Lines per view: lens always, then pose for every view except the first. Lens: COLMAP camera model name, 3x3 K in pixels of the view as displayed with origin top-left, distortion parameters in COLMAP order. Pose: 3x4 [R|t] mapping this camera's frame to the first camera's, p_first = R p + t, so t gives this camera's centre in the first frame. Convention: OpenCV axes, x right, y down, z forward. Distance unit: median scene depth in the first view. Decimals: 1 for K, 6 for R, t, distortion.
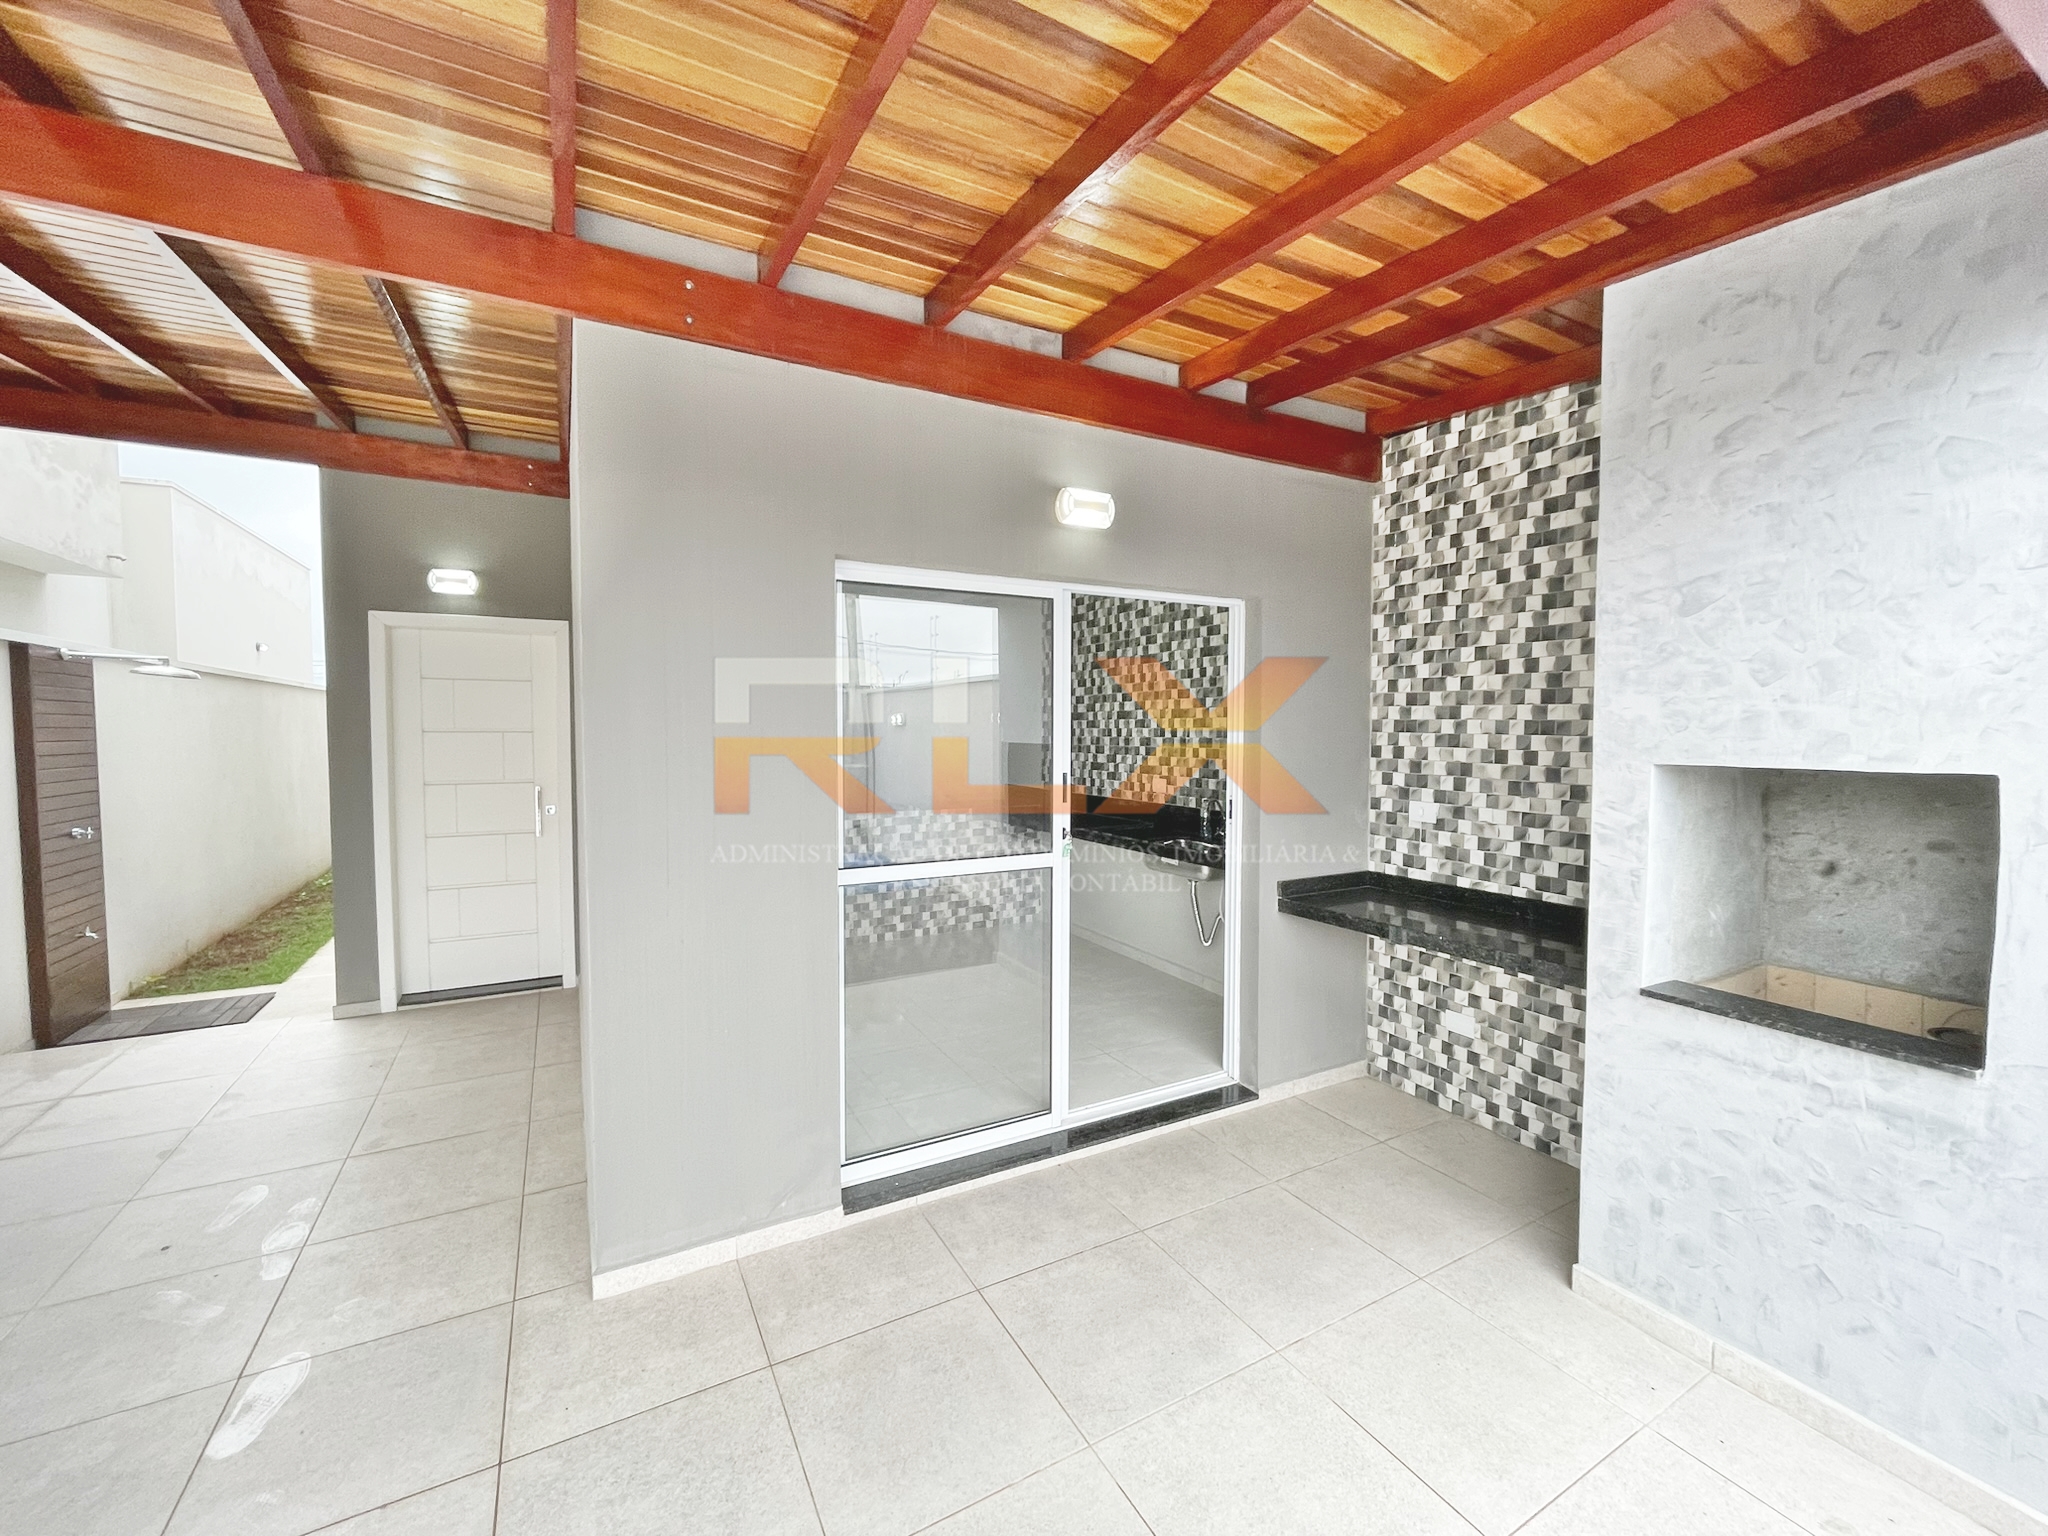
lens RADIAL K [[834.1, 0, 1033.5], [0, 834.1, 757.8], [0, 0, 1]] dist [-0.003302, 0.000158]
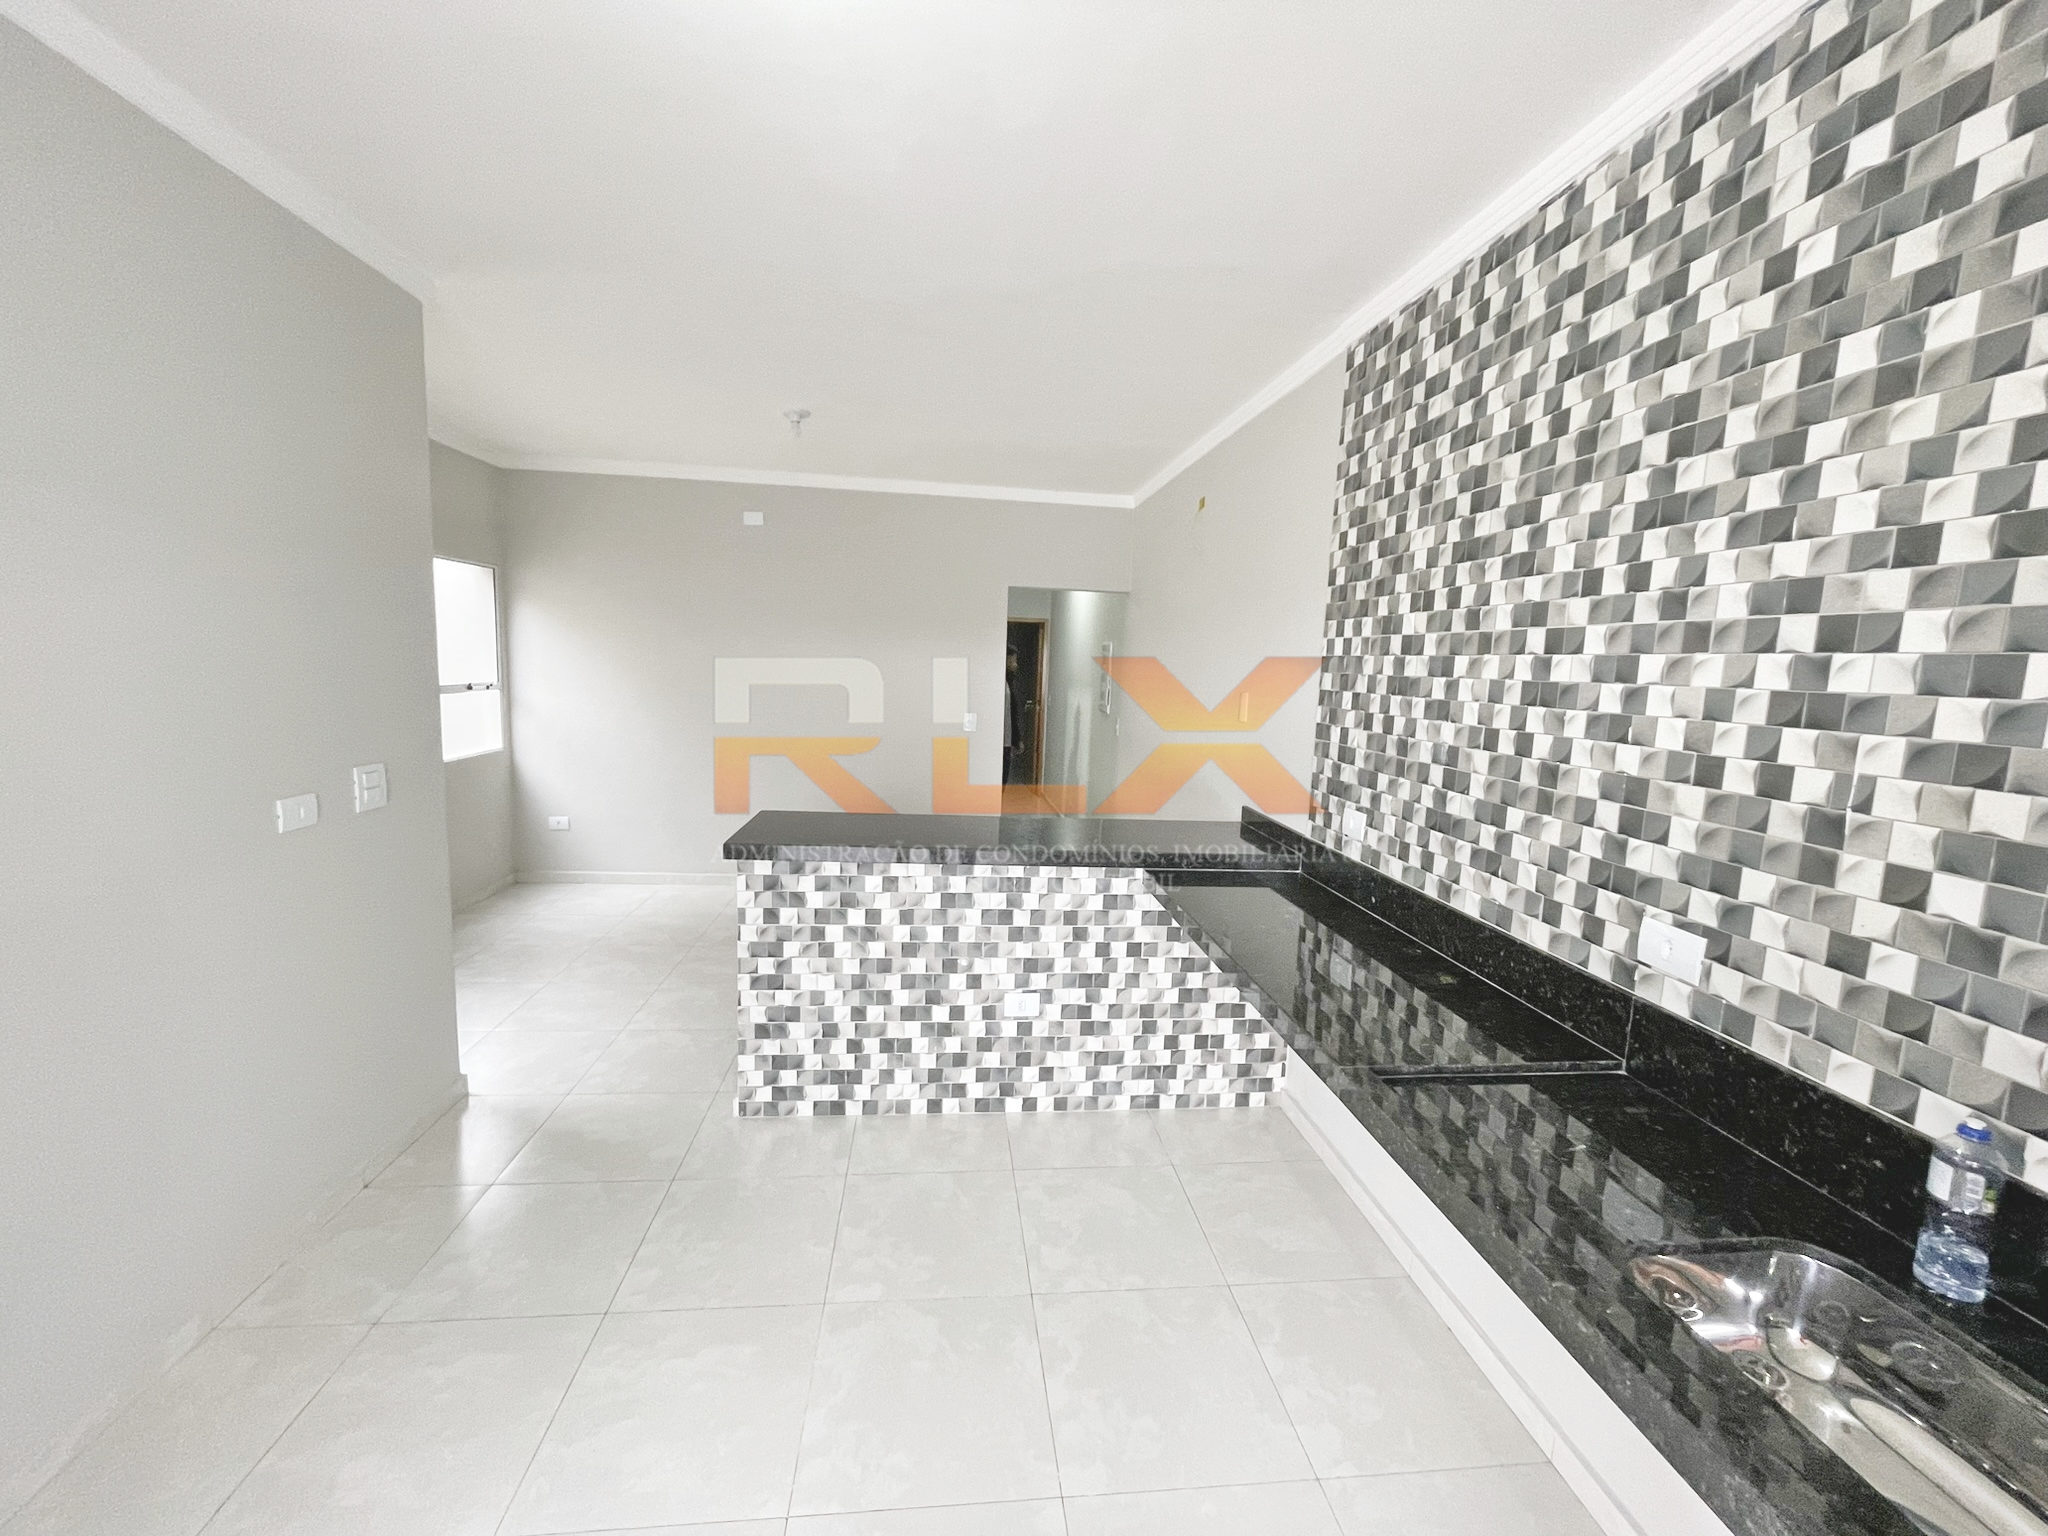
lens RADIAL K [[834.1, 0, 1030.7], [0, 834.1, 758.6], [0, 0, 1]] dist [-0.003302, 0.000158]
pose [[0.921846, 0.085337, -0.378044, 0.046757], [-0.057526, 0.994780, 0.084278, -0.042526], [0.383263, -0.055944, 0.921943, 0.618807]]
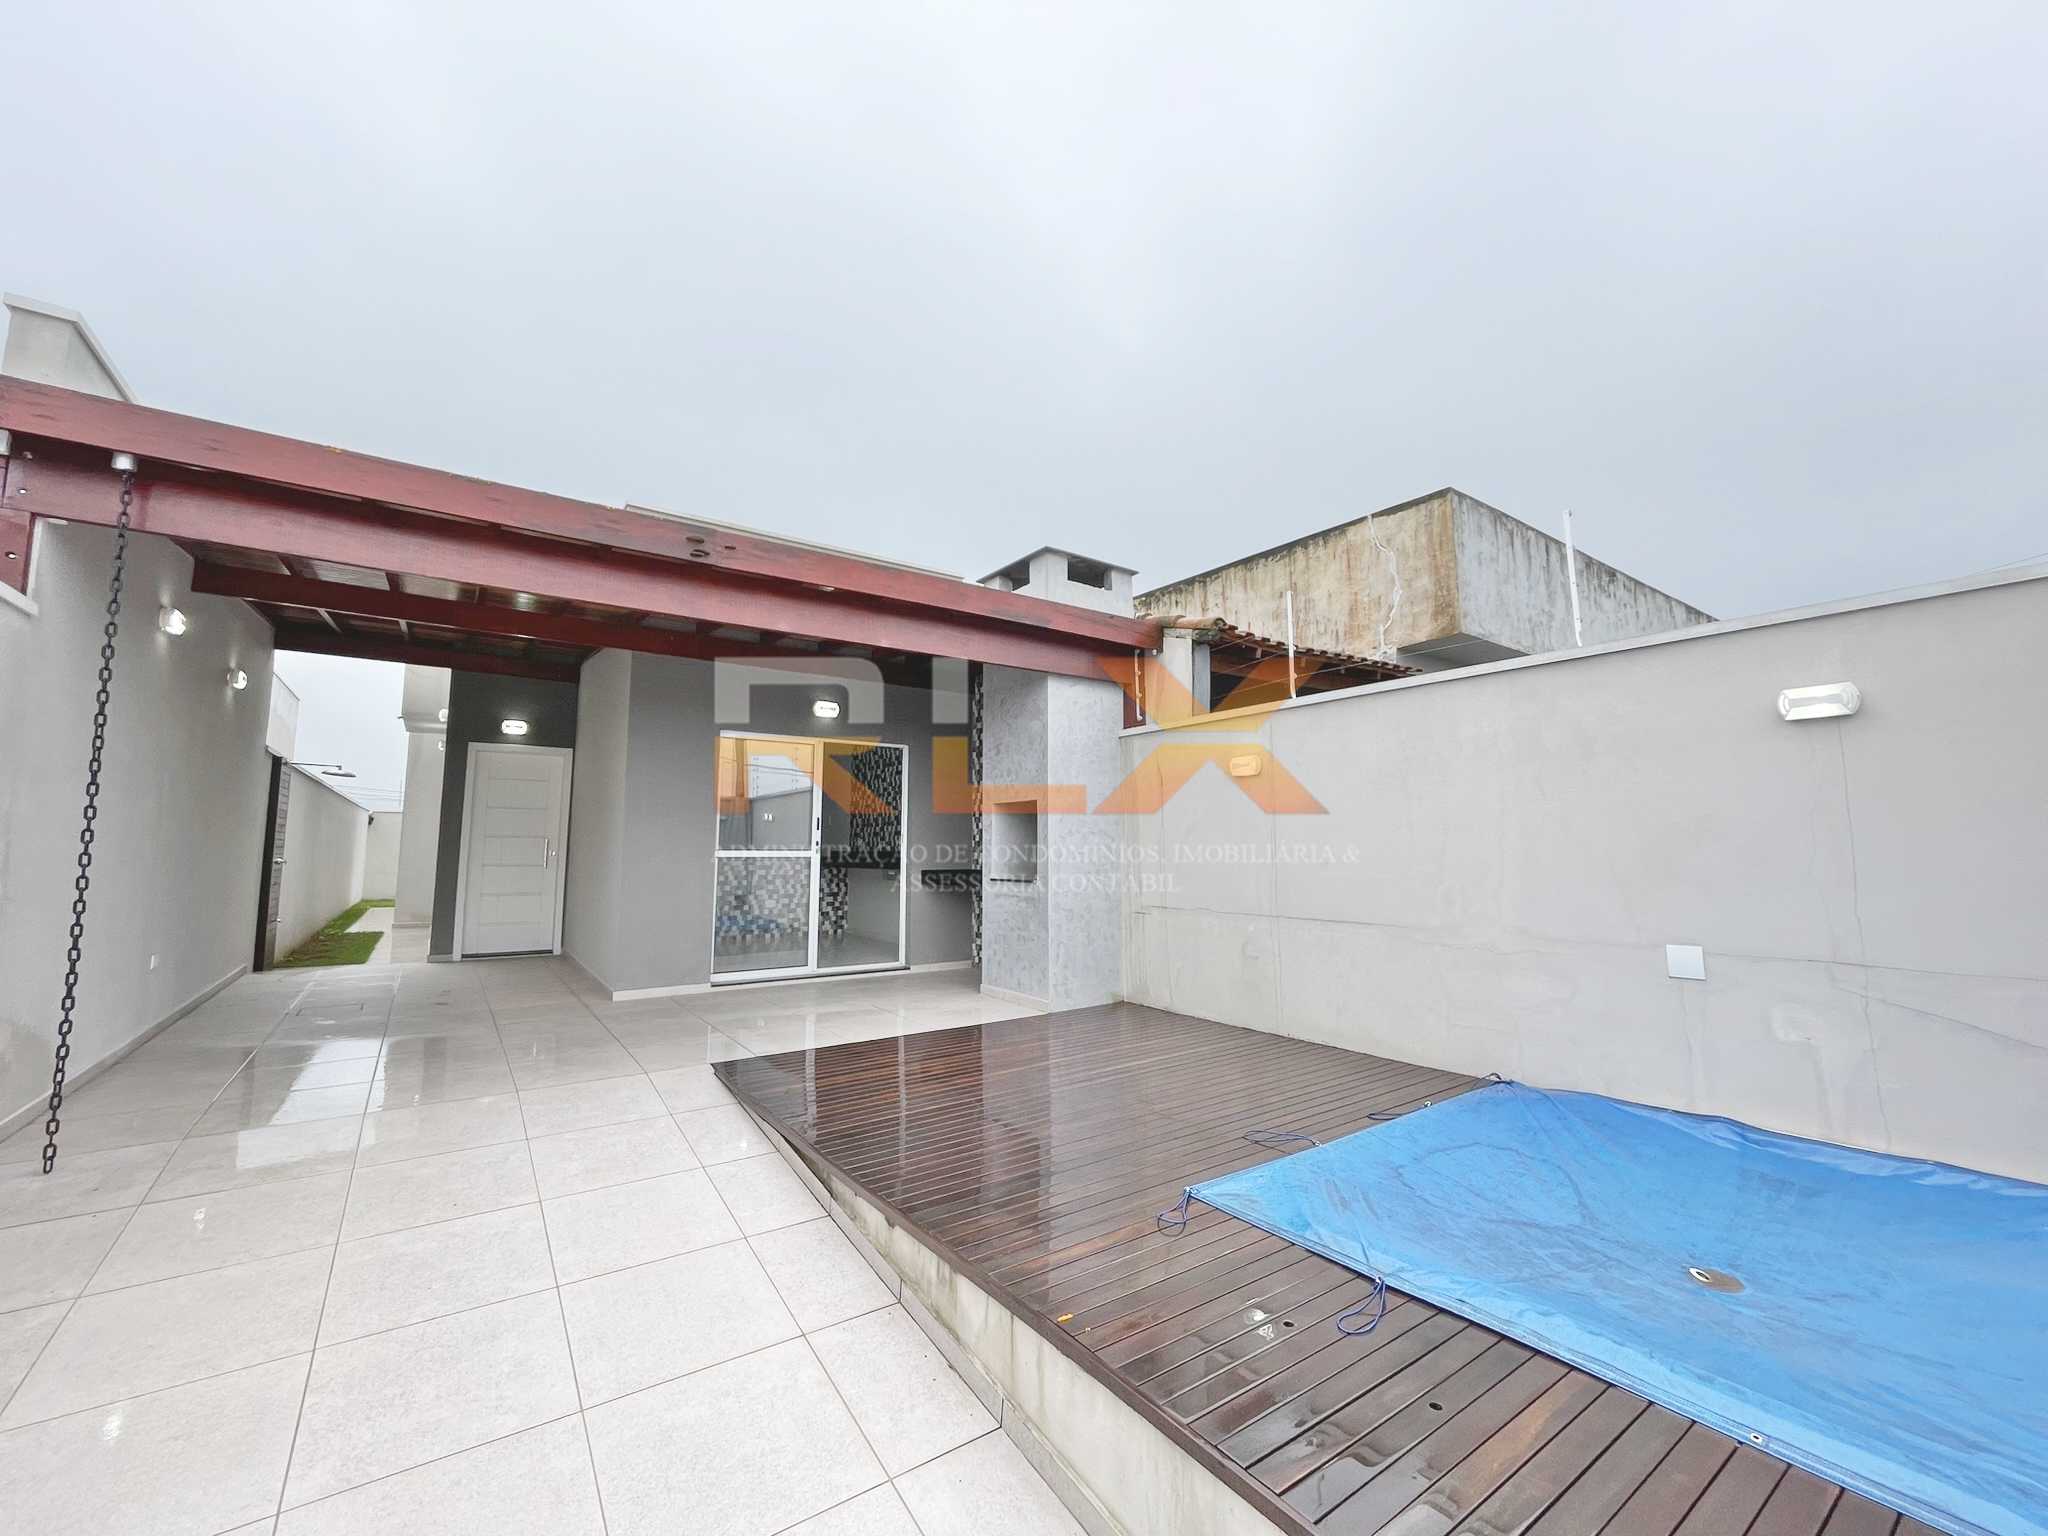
lens RADIAL K [[834.1, 0, 1029.6], [0, 834.1, 760.4], [0, 0, 1]] dist [-0.003302, 0.000158]
pose [[0.993922, 0.012471, 0.109380, 0.215559], [0.003517, 0.989458, -0.144779, 0.117450], [-0.110033, 0.144284, 0.983400, -0.819406]]
